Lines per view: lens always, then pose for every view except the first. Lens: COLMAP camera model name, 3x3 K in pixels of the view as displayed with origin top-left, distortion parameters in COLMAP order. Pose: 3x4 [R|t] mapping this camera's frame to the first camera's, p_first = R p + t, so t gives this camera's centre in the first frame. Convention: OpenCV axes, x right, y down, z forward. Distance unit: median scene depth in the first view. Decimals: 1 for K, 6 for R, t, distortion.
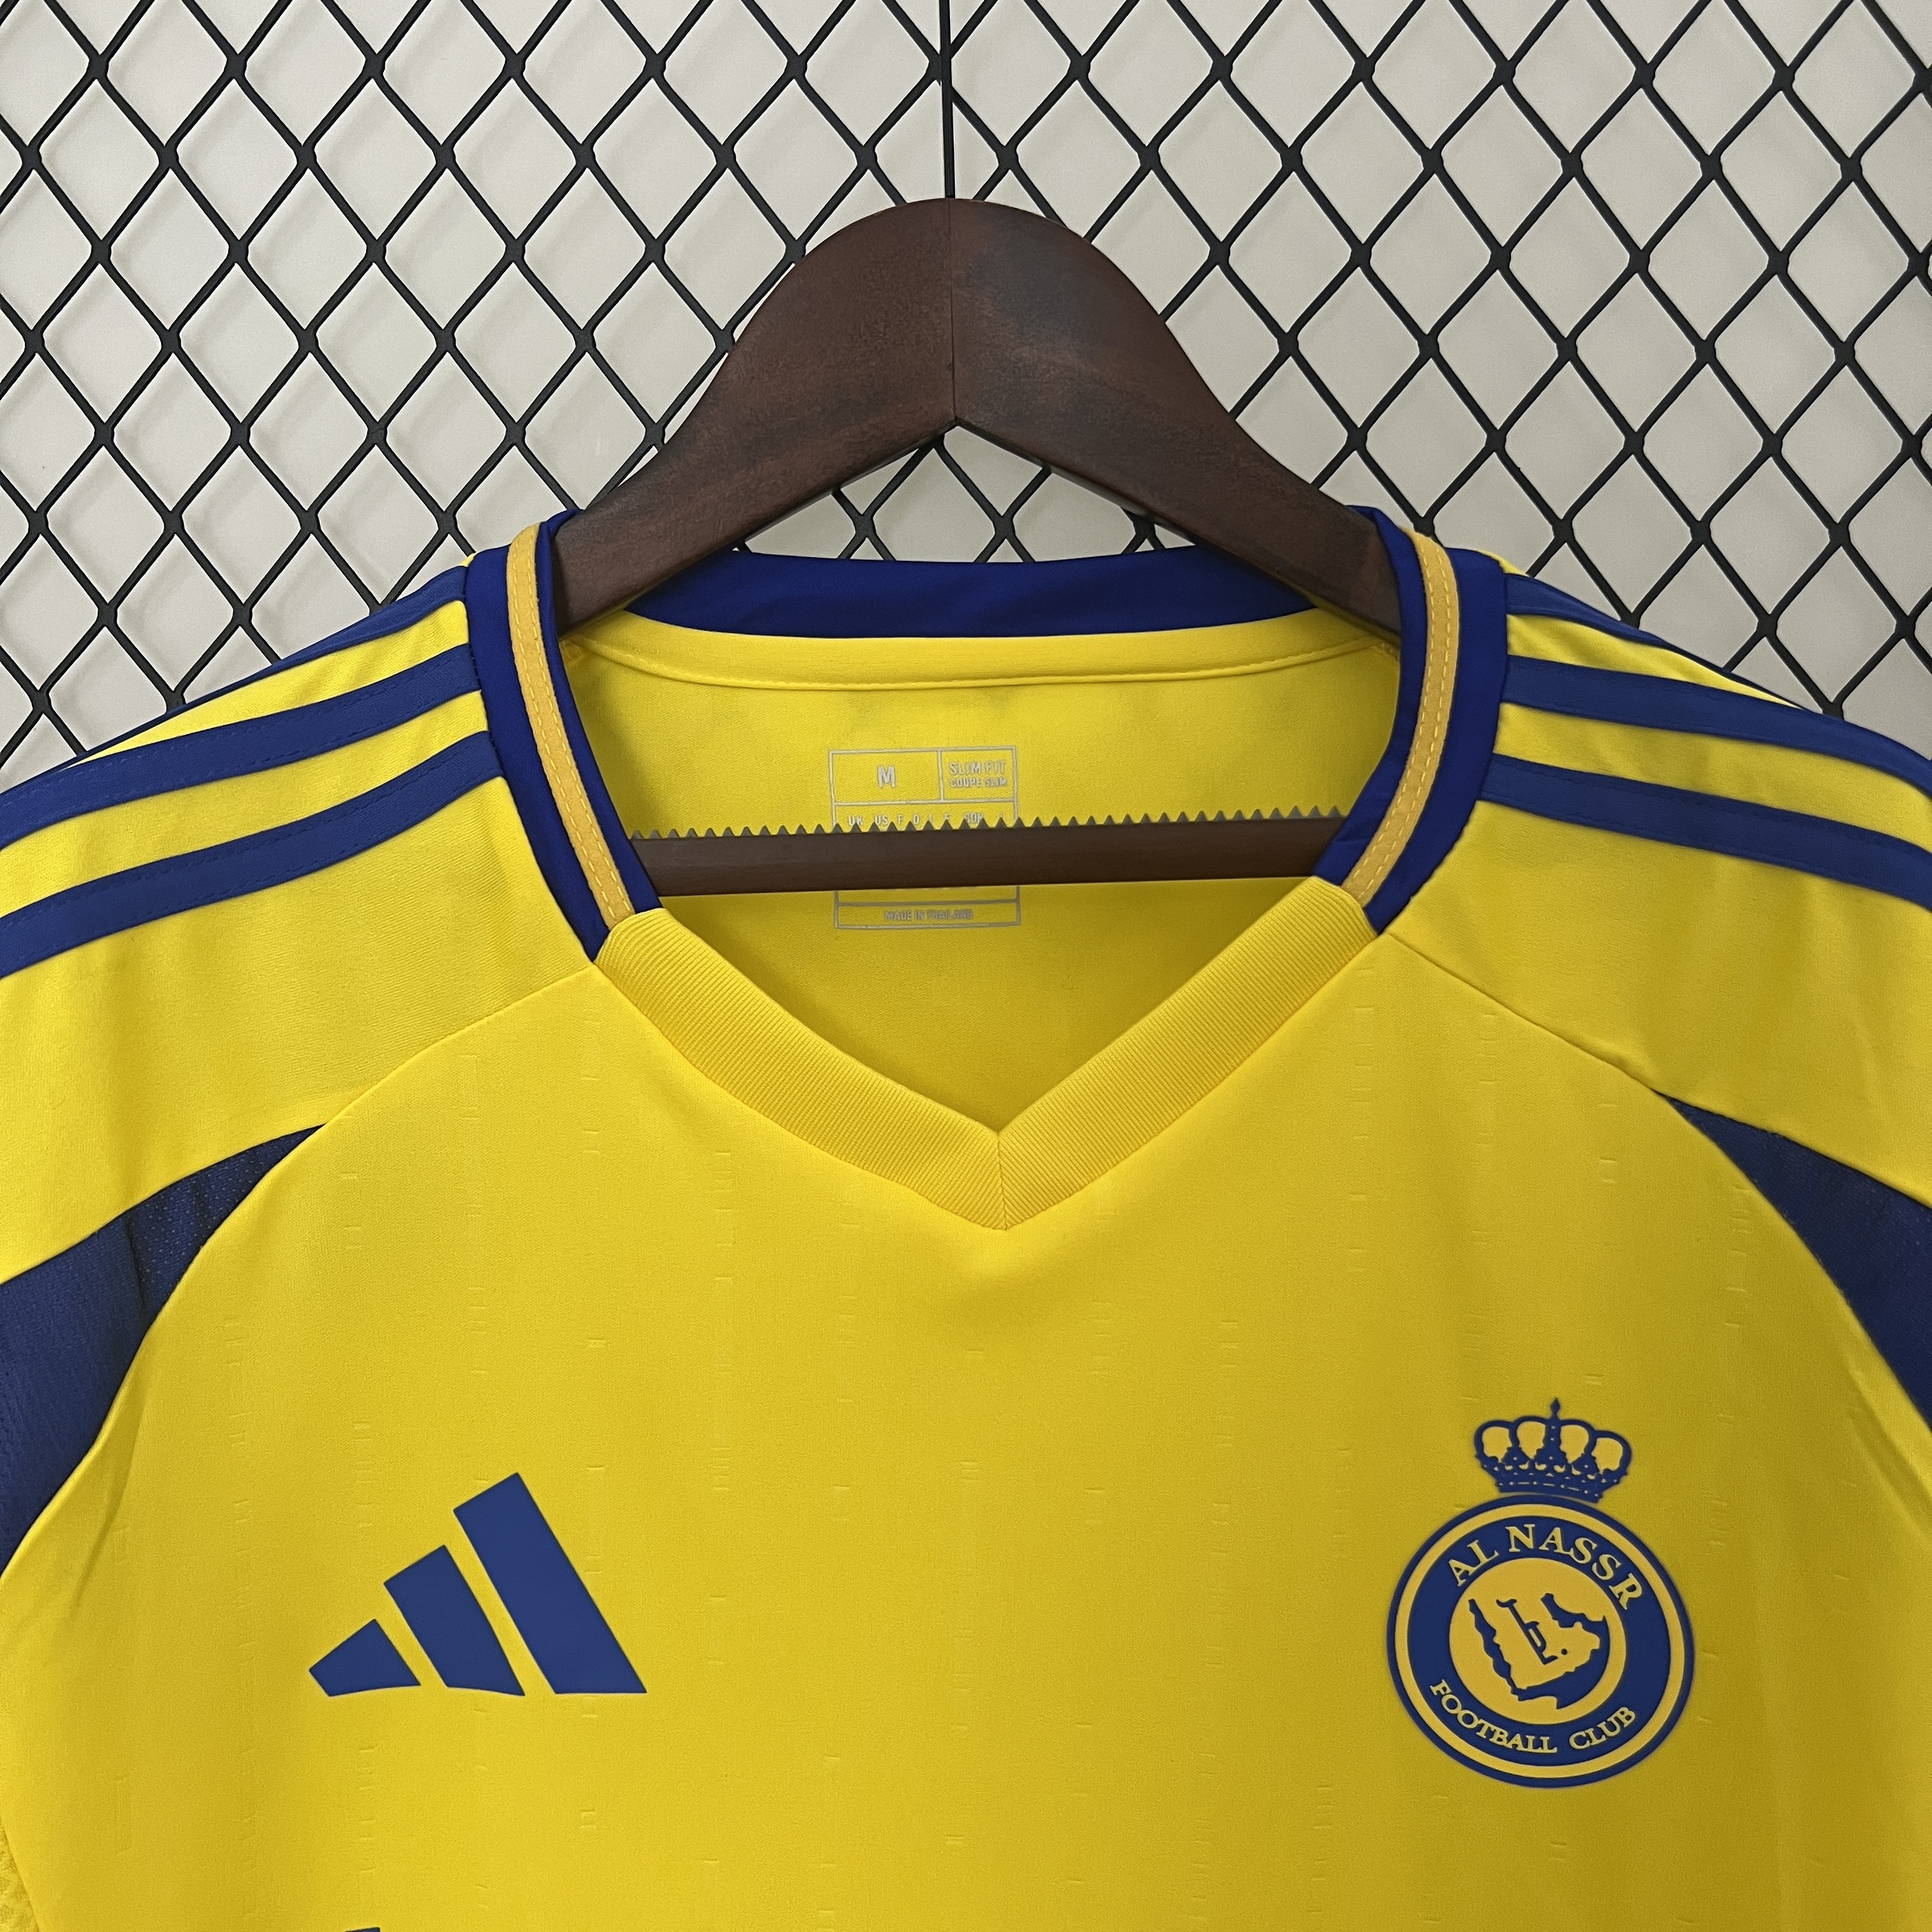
lens RADIAL K [[2125.6, 0, 960.0], [0, 2125.6, 961.8], [0, 0, 1]] dist [0.039310, 0.000000]
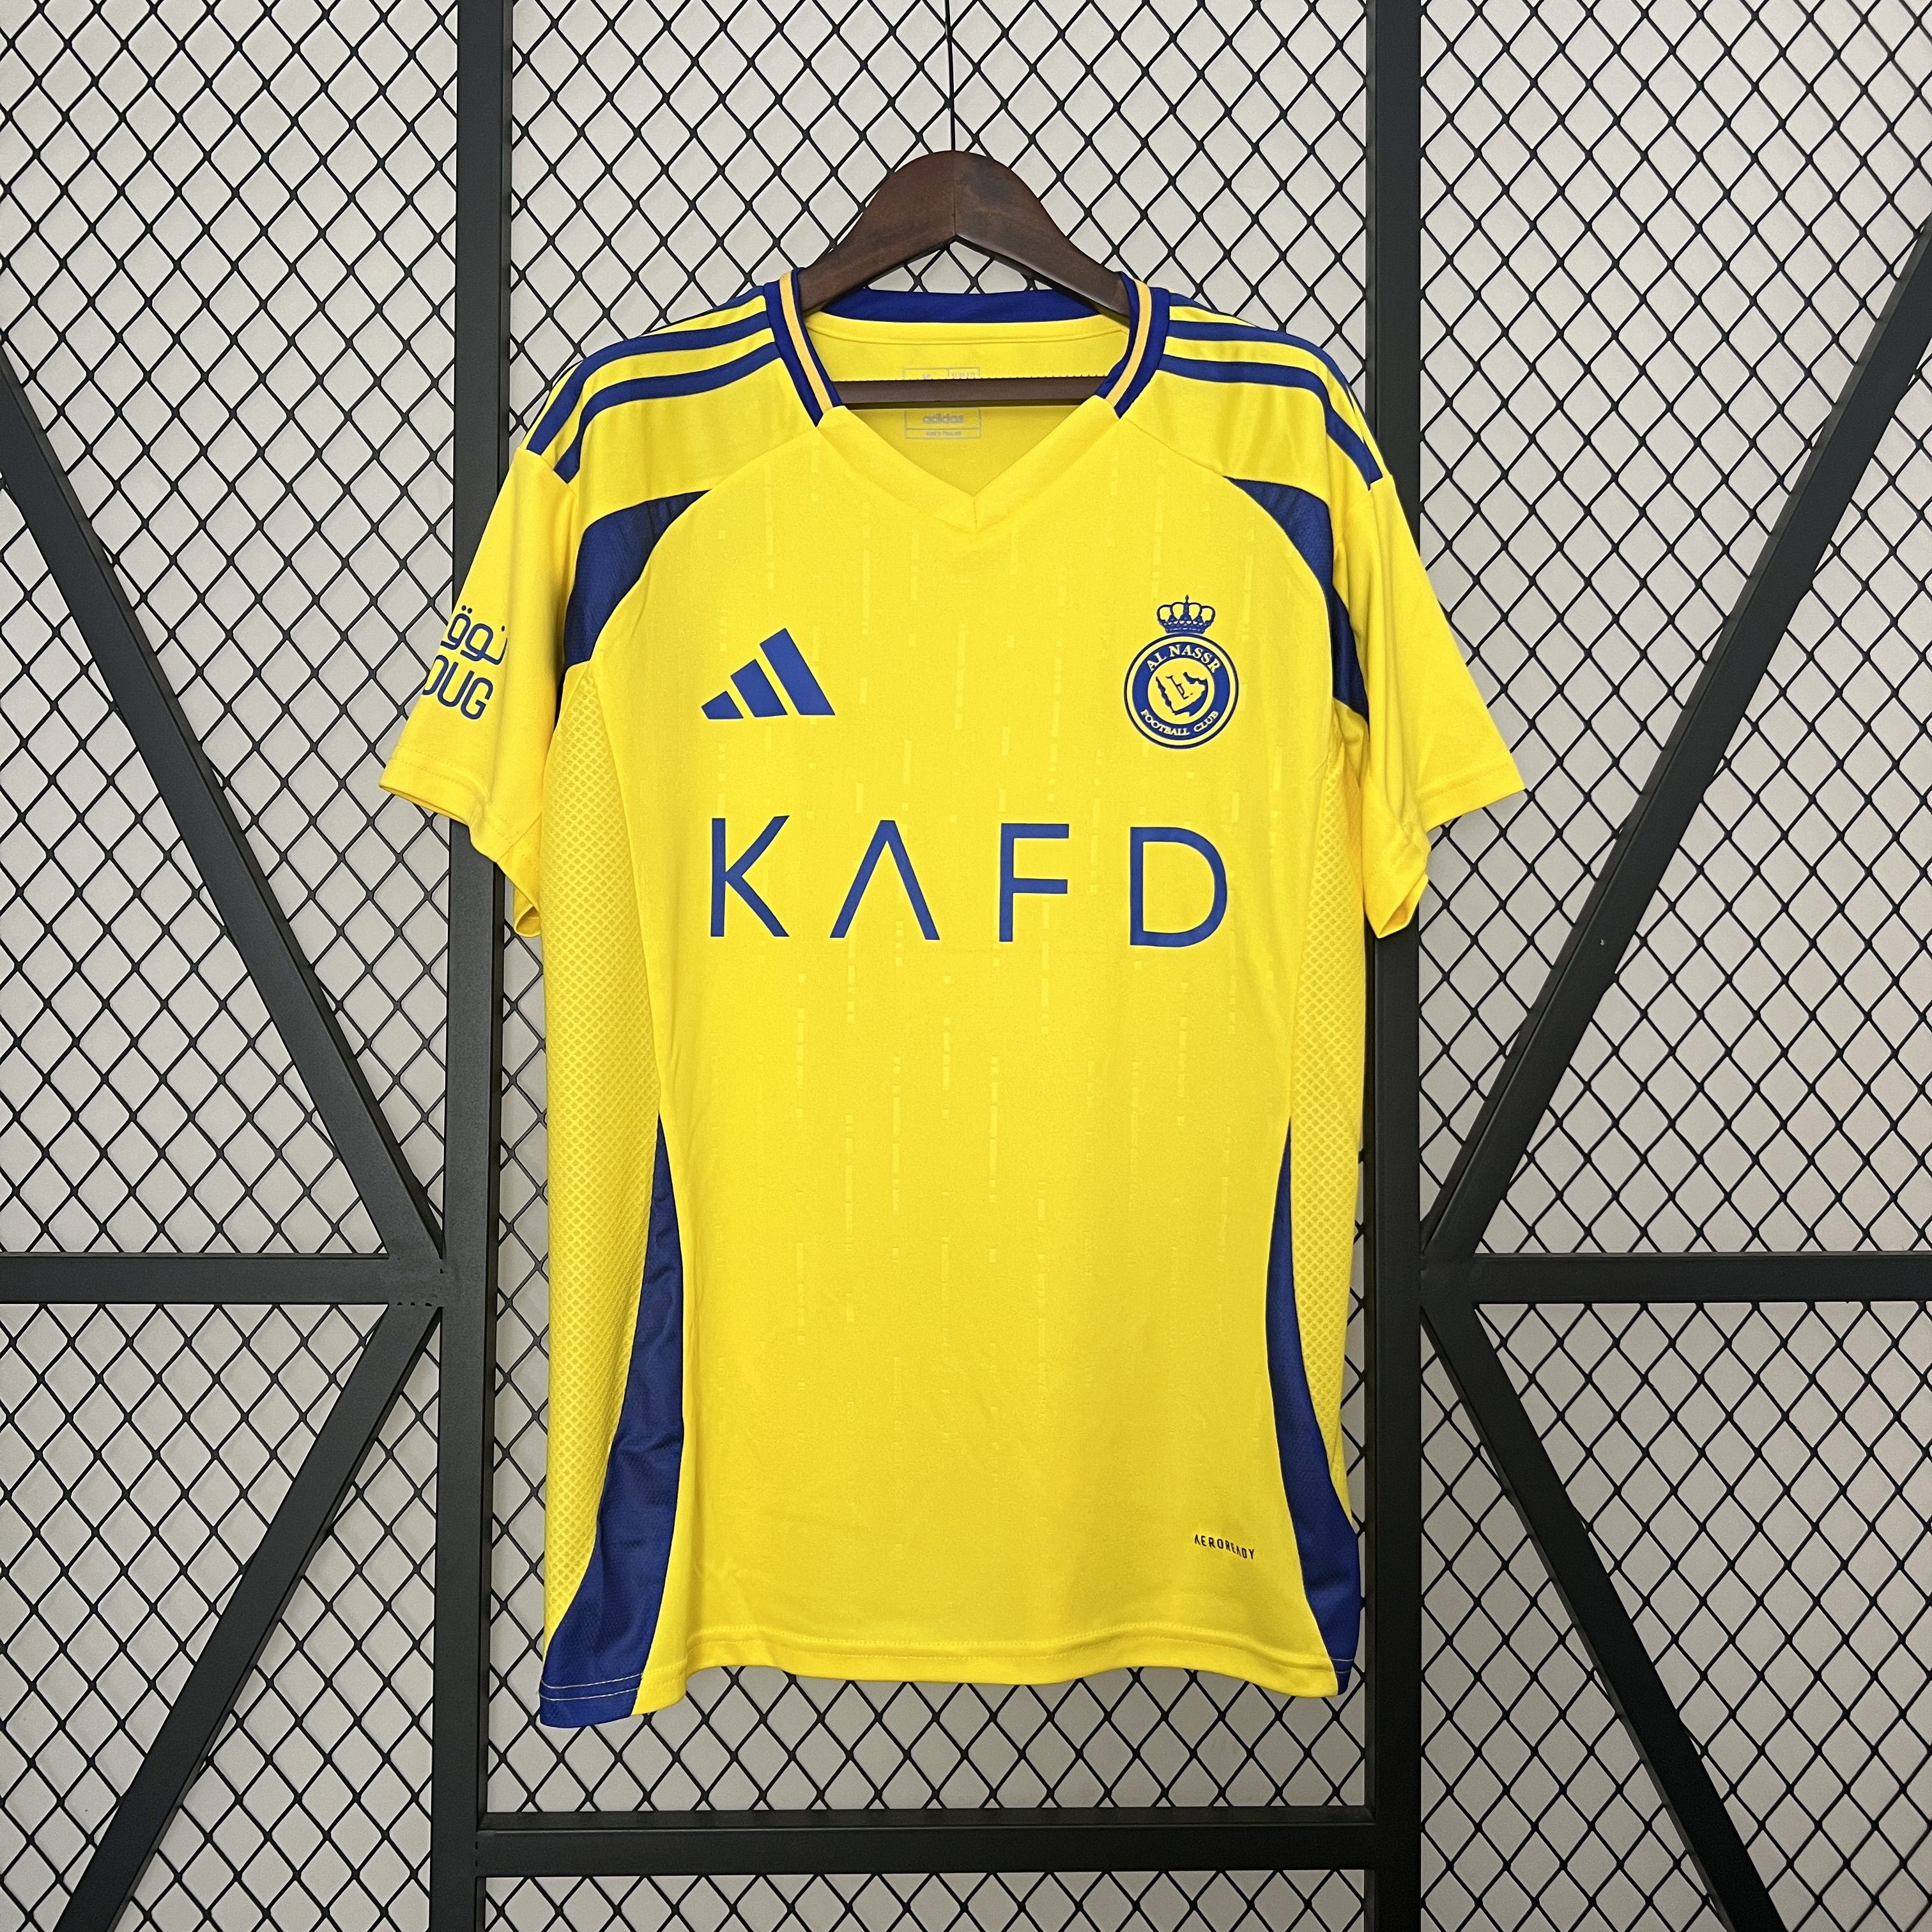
lens RADIAL K [[2125.6, 0, 968.1], [0, 2125.6, 976.9], [0, 0, 1]] dist [0.039310, 0.000000]
pose [[0.999327, 0.004813, 0.036375, -0.077523], [-0.001478, 0.995837, -0.091143, 0.880065], [-0.036662, 0.091028, 0.995173, -1.486718]]
